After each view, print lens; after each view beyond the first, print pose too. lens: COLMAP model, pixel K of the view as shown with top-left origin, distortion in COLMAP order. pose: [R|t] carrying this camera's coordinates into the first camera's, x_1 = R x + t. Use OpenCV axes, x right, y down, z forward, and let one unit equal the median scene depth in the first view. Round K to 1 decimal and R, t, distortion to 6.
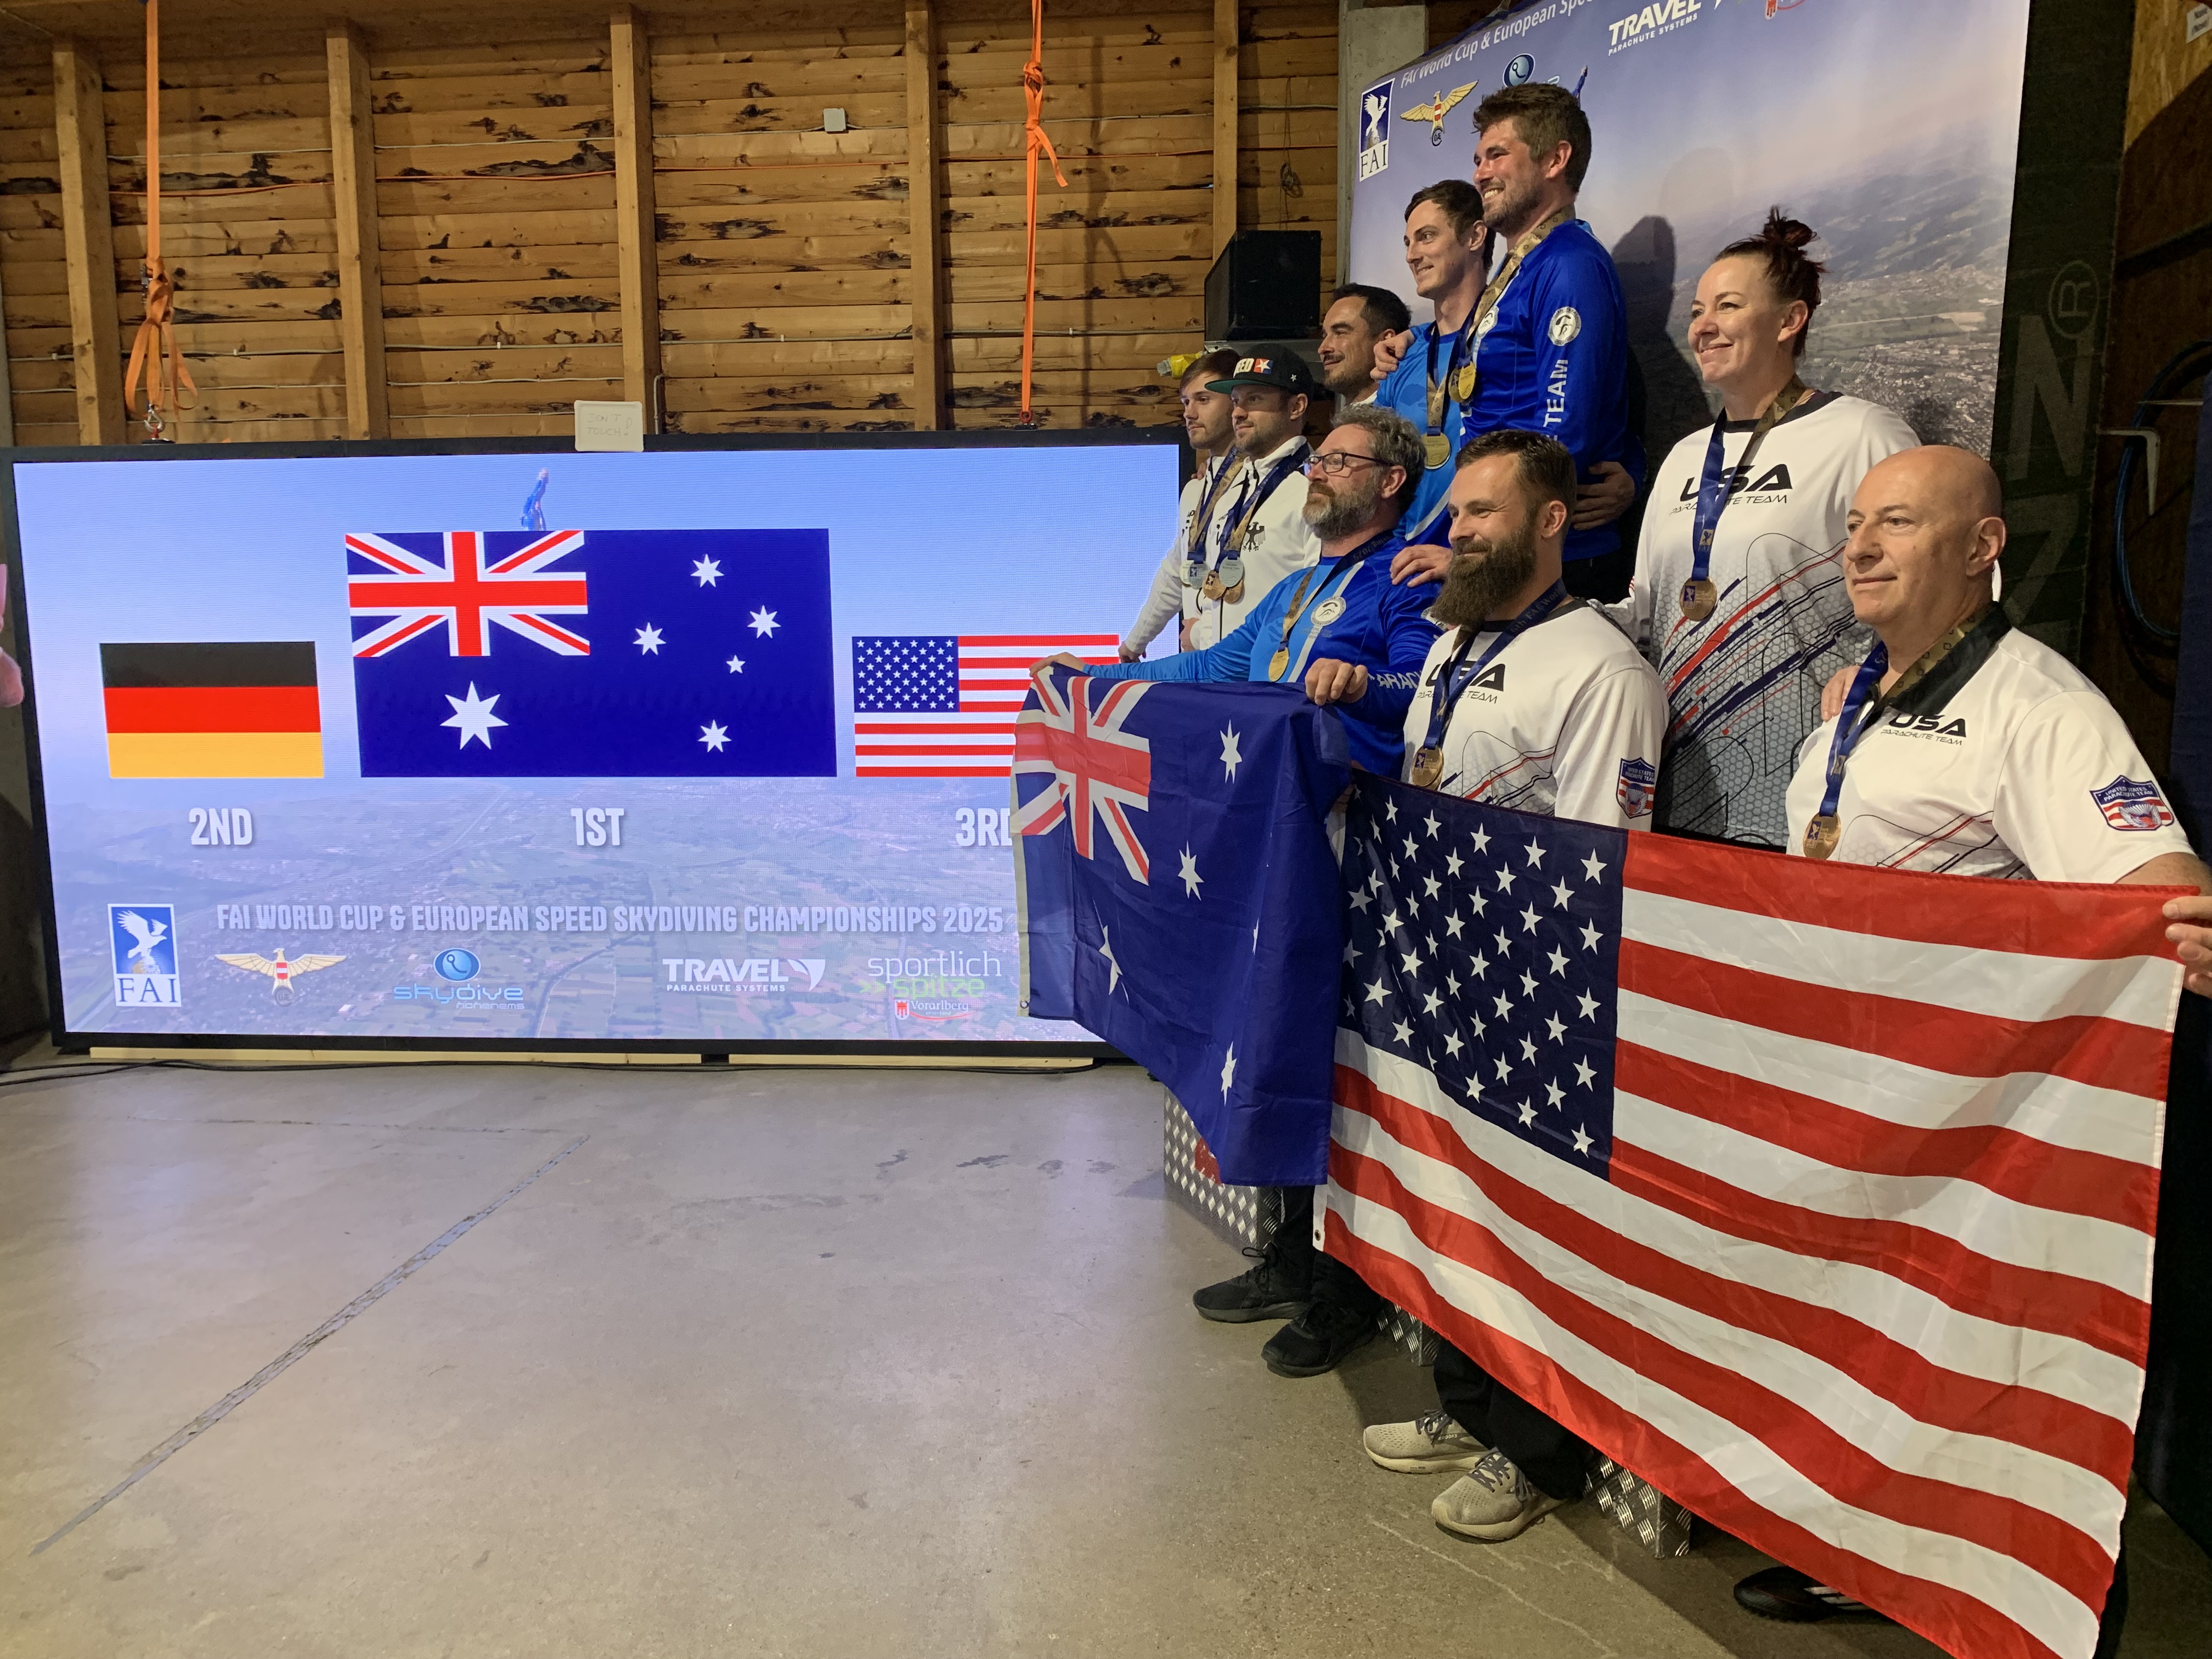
lens RADIAL K [[1713.6, 0, 1087.1], [0, 1713.6, 812.6], [0, 0, 1]] dist [0.035882, -0.052533]
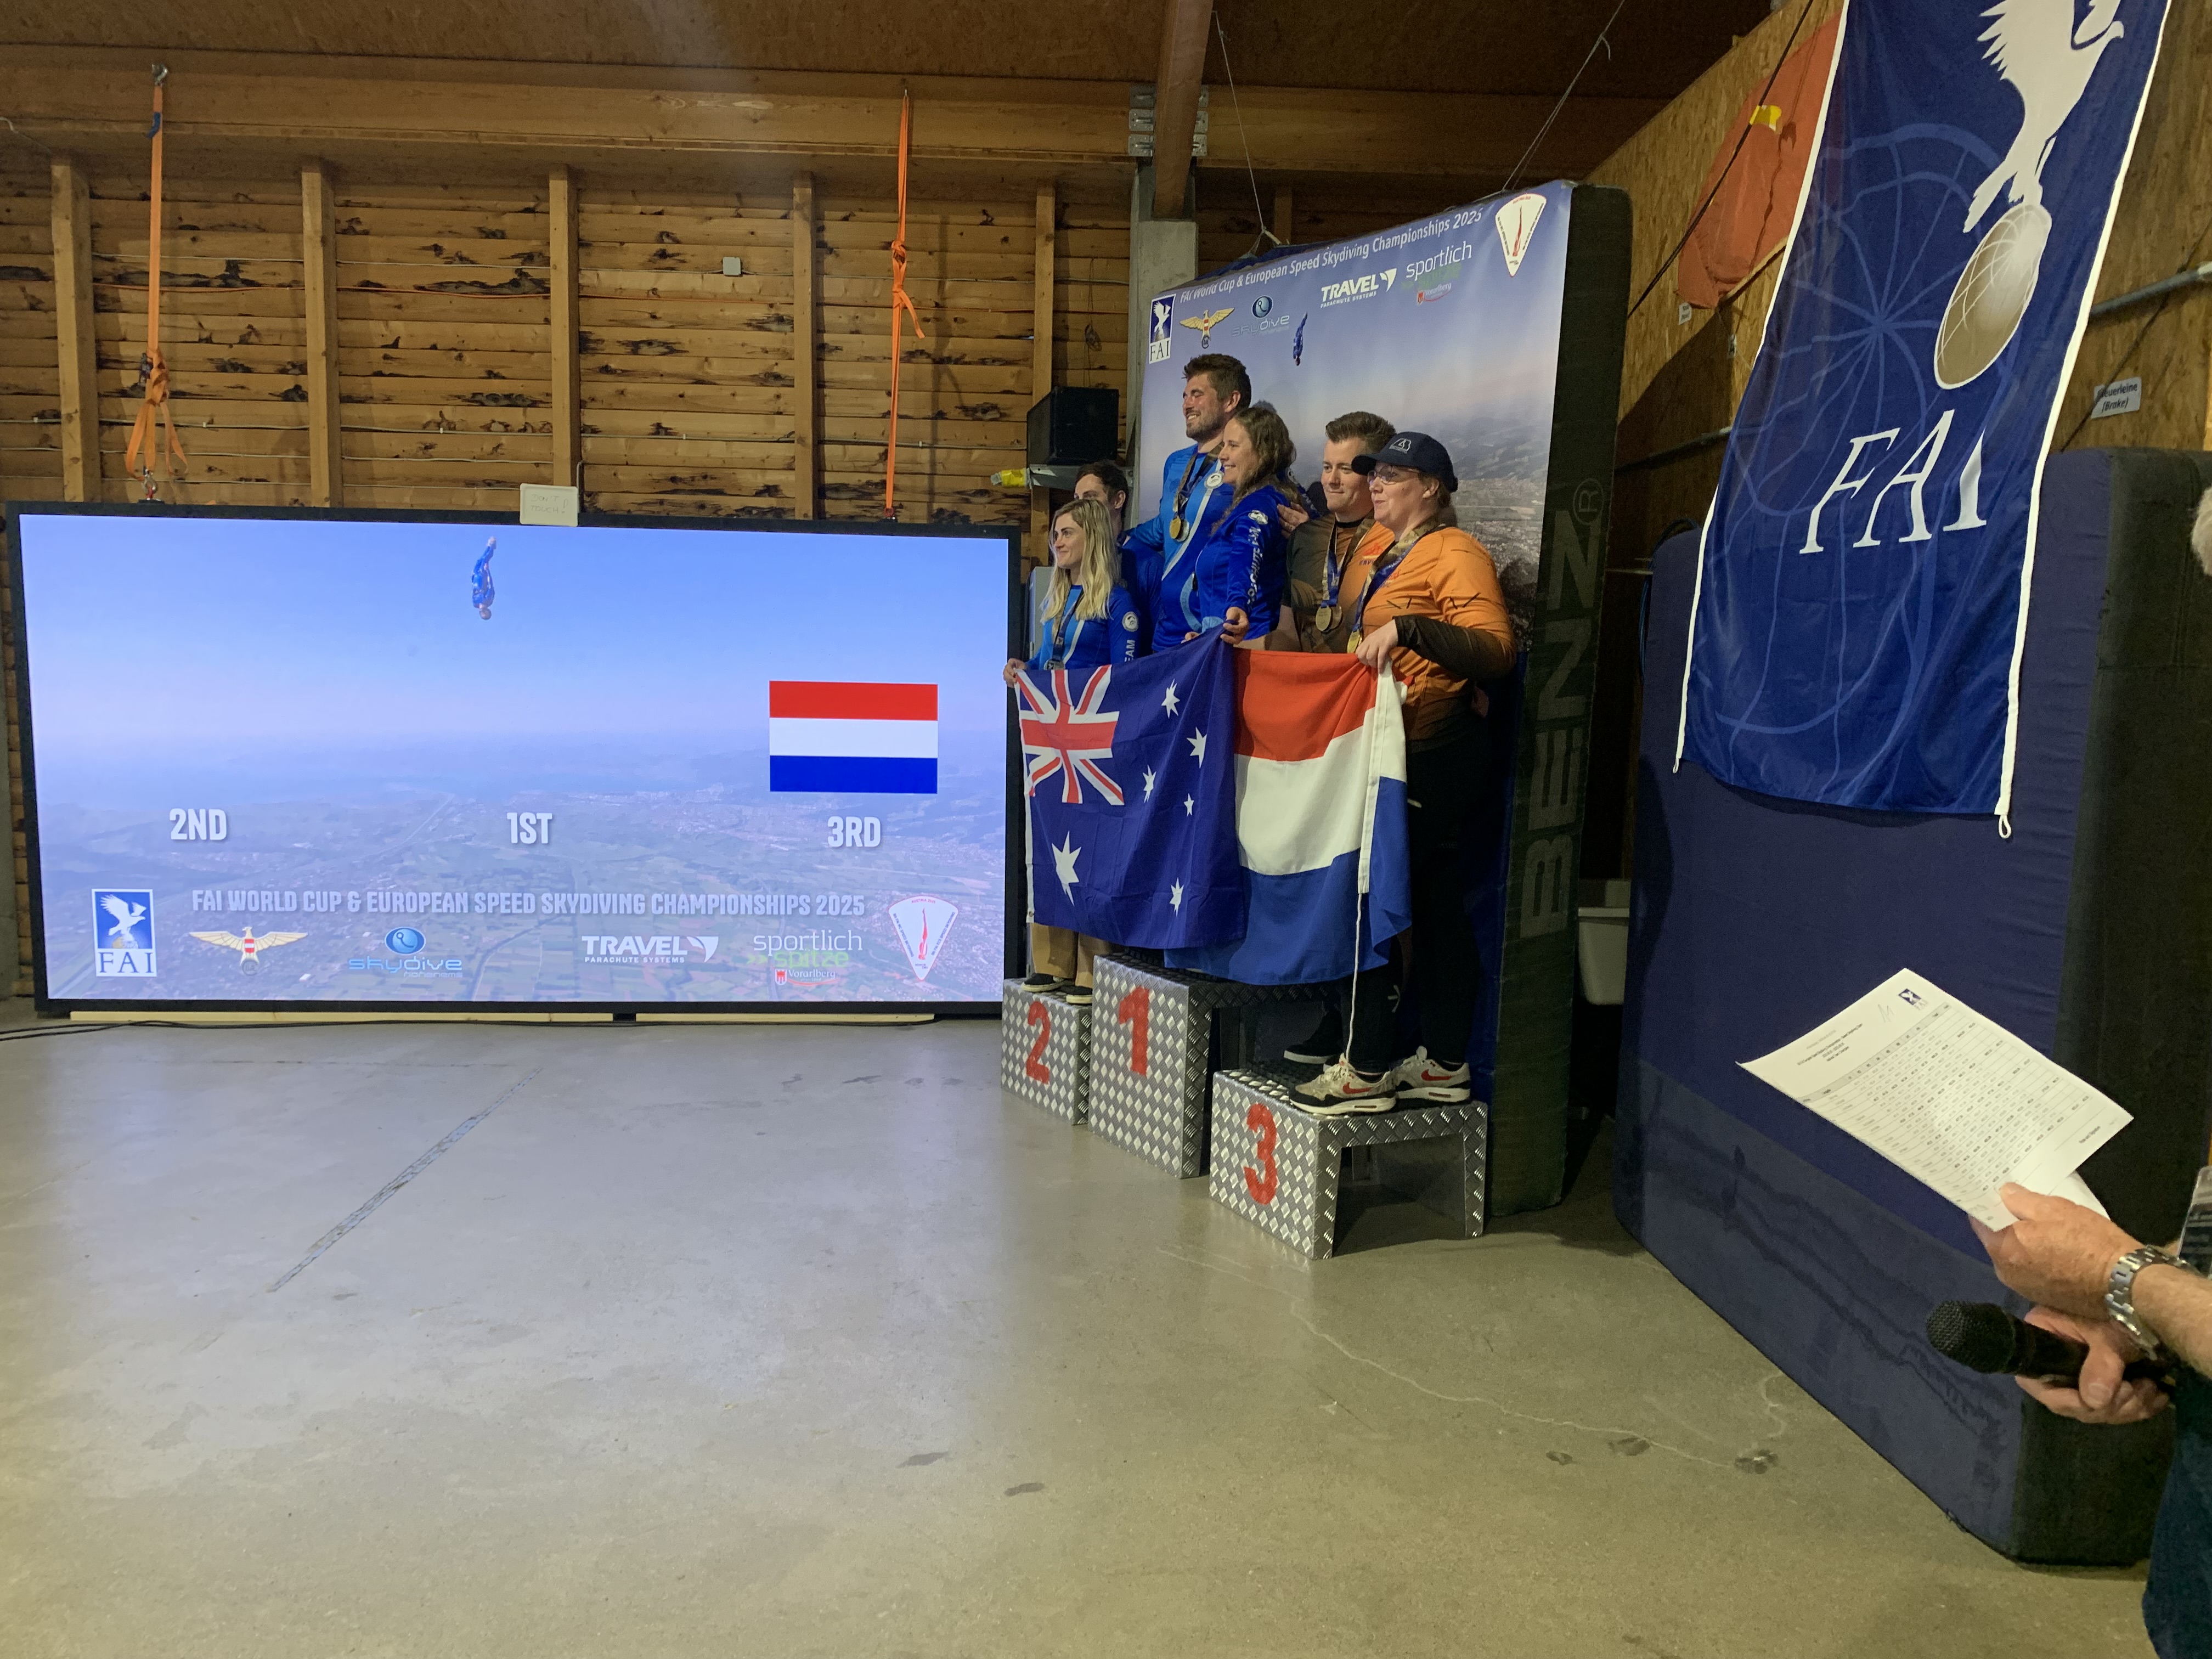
lens RADIAL K [[1751.1, 0, 1110.8], [0, 1751.1, 845.0], [0, 0, 1]] dist [0.010311, -0.004580]
pose [[0.988580, 0.011474, 0.150260, -0.060736], [-0.010523, 0.999919, -0.007123, 0.024429], [-0.150329, 0.005460, 0.988621, -0.297938]]
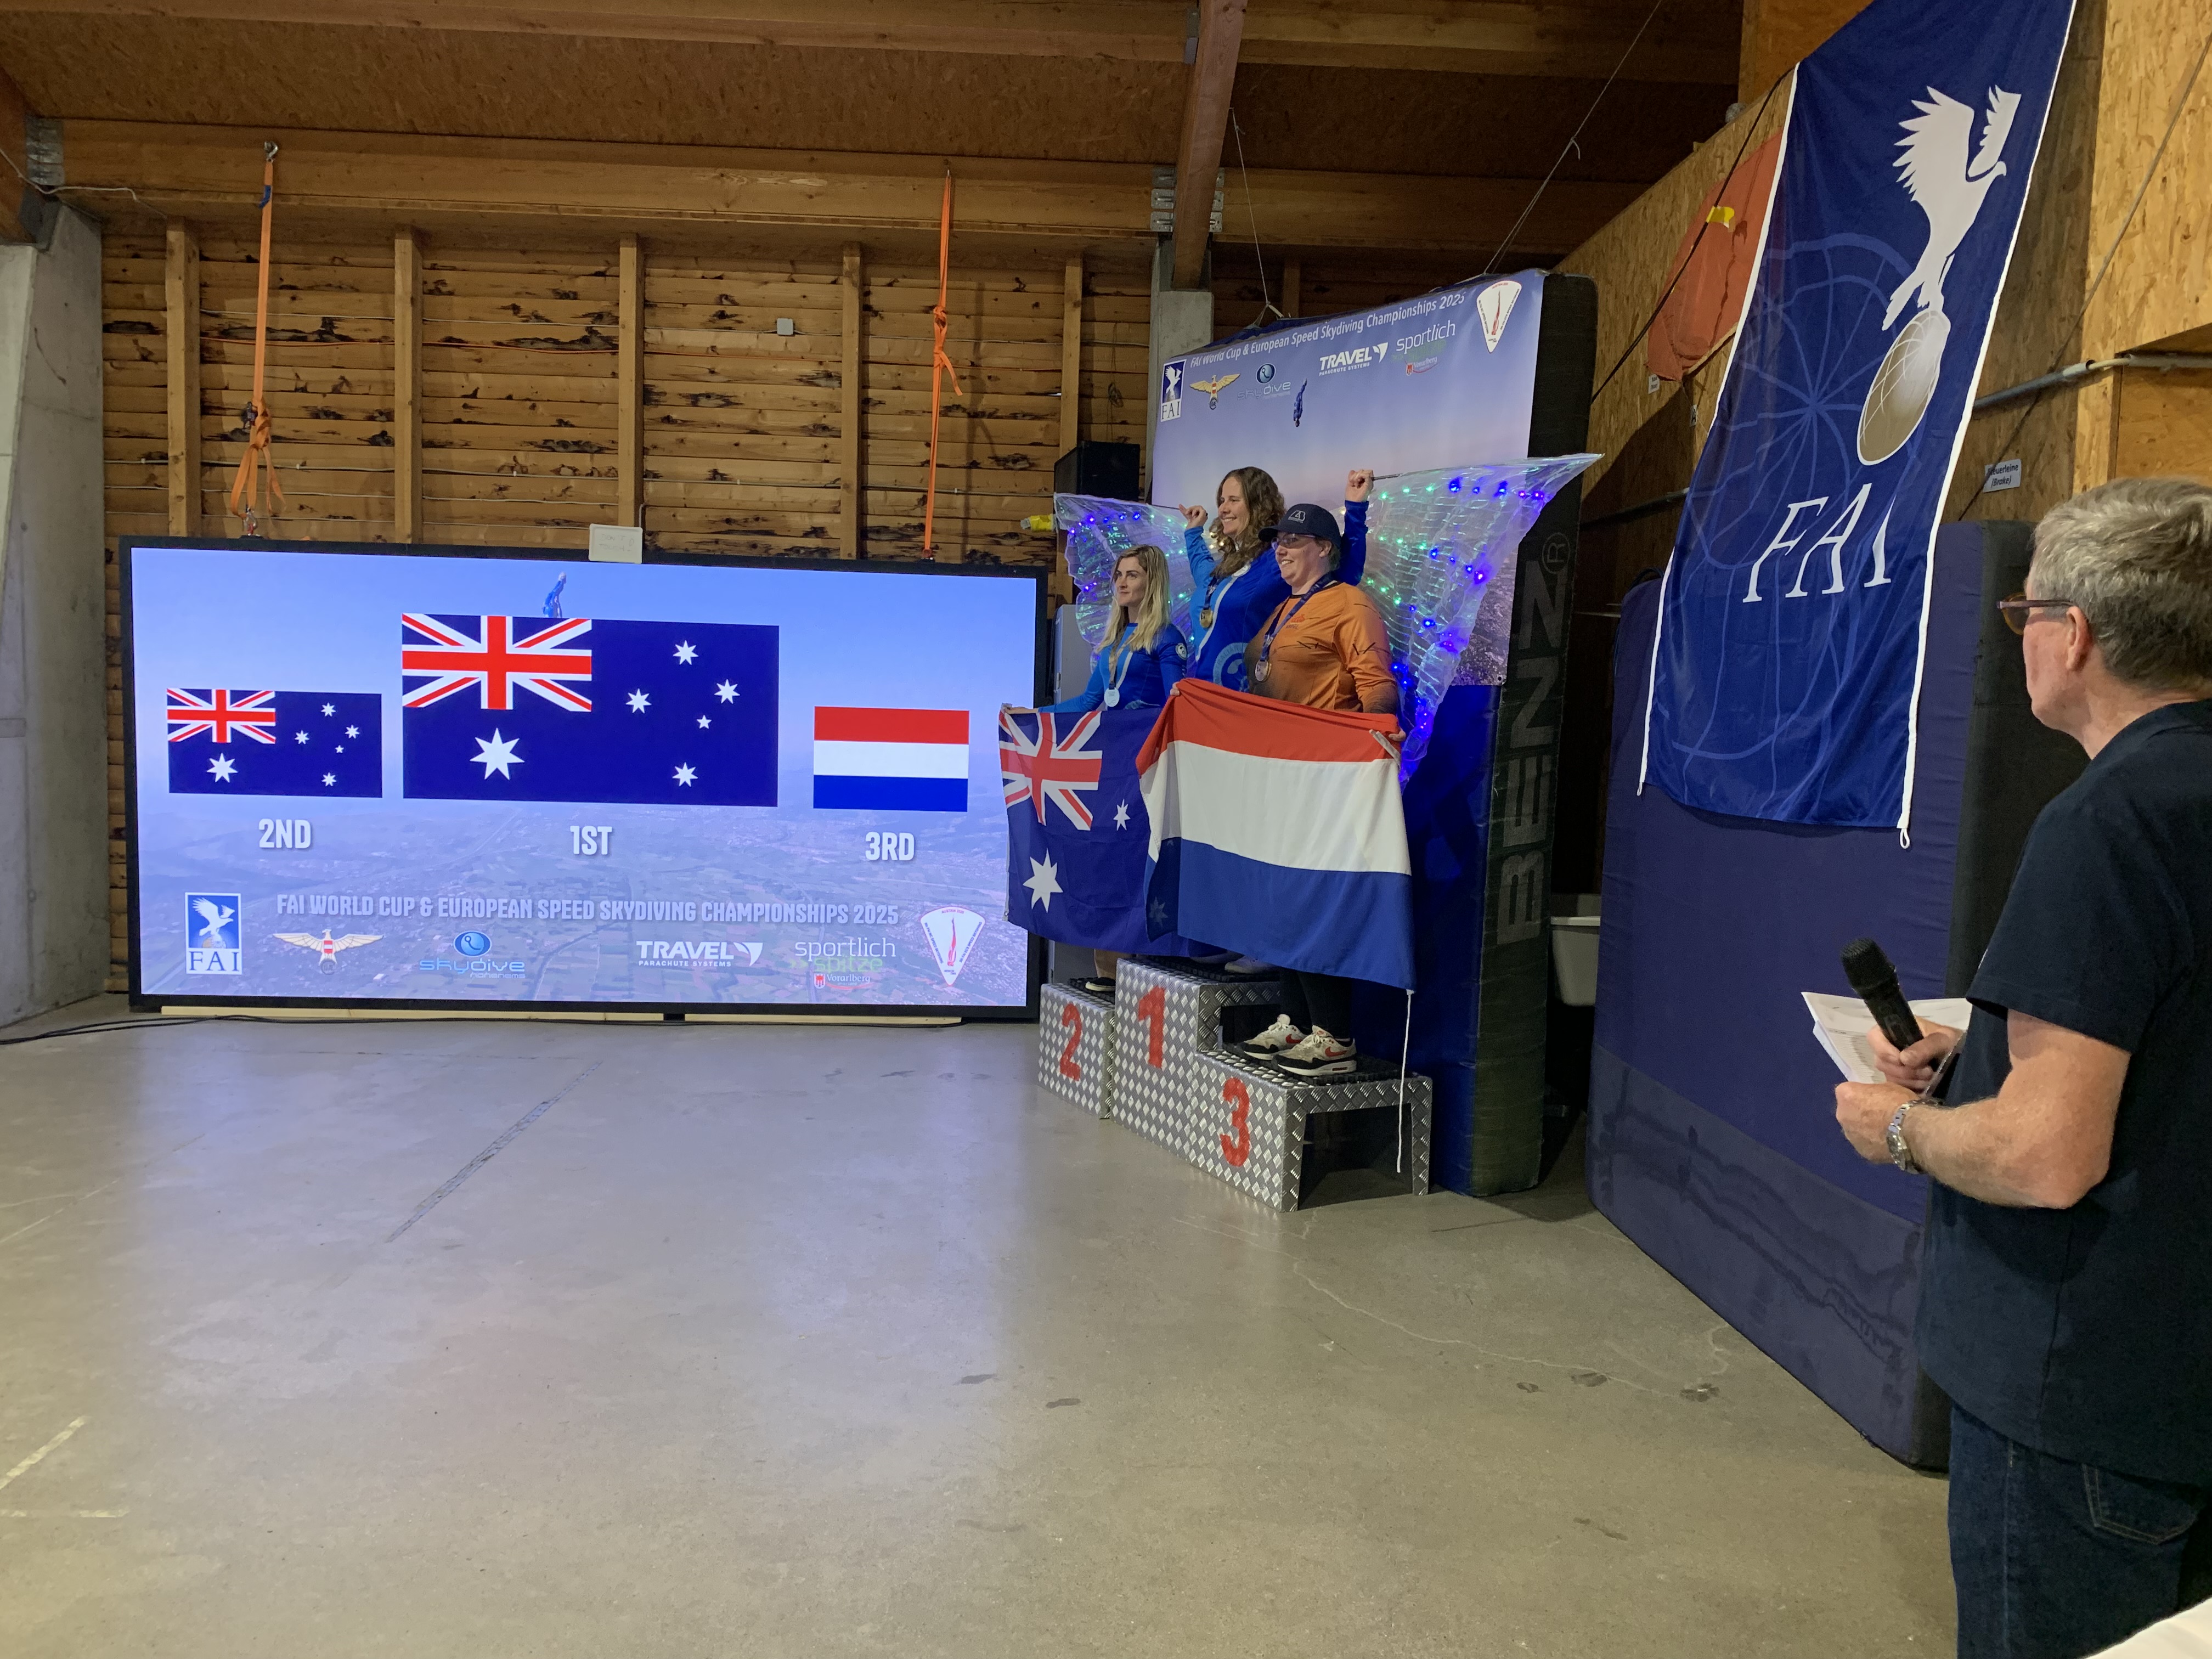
lens RADIAL K [[1758.6, 0, 1102.9], [0, 1758.6, 812.5], [0, 0, 1]] dist [0.036879, -0.049591]
pose [[0.989211, 0.026714, 0.144042, -0.088266], [-0.020703, 0.998858, -0.043068, 0.036727], [-0.145028, 0.039621, 0.988634, -0.400745]]
